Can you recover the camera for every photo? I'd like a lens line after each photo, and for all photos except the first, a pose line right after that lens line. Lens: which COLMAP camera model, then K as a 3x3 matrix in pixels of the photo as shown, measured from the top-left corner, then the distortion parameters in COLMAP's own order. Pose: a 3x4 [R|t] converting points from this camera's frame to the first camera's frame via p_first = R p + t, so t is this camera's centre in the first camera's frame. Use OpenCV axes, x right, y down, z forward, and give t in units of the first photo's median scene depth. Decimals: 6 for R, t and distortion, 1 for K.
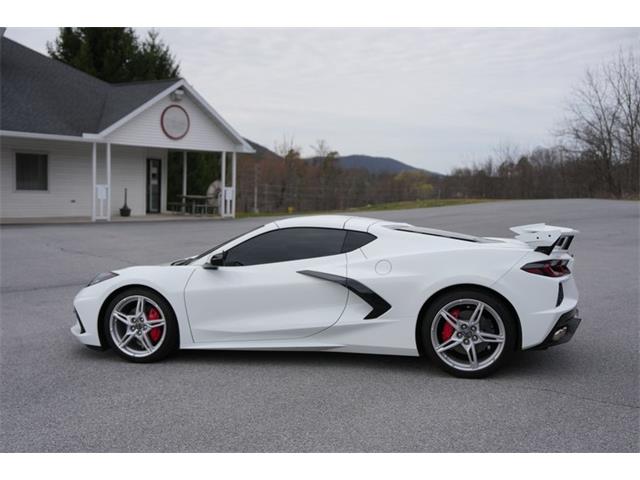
lens RADIAL K [[690.0, 0, 320.0], [0, 690.0, 240.0], [0, 0, 1]] dist [0.061508, 0.020986]
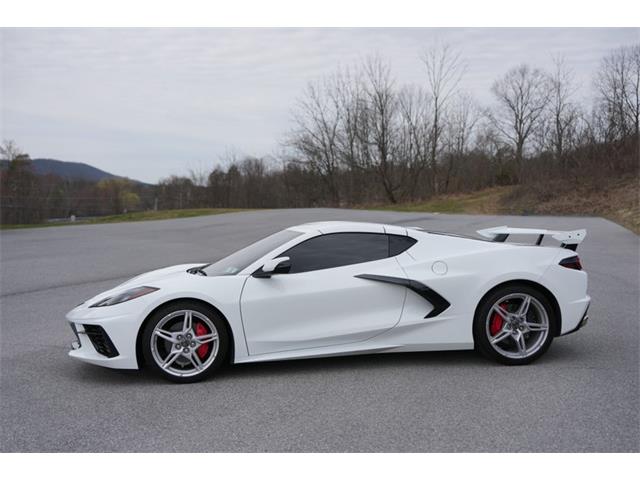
lens RADIAL K [[736.2, 0, 320.0], [0, 736.2, 240.0], [0, 0, 1]] dist [0.074451, 0.006535]
pose [[0.921737, -0.022335, 0.387172, -0.480859], [0.029235, 0.999501, -0.011939, 0.004244], [-0.386712, 0.022324, 0.921930, 0.023804]]
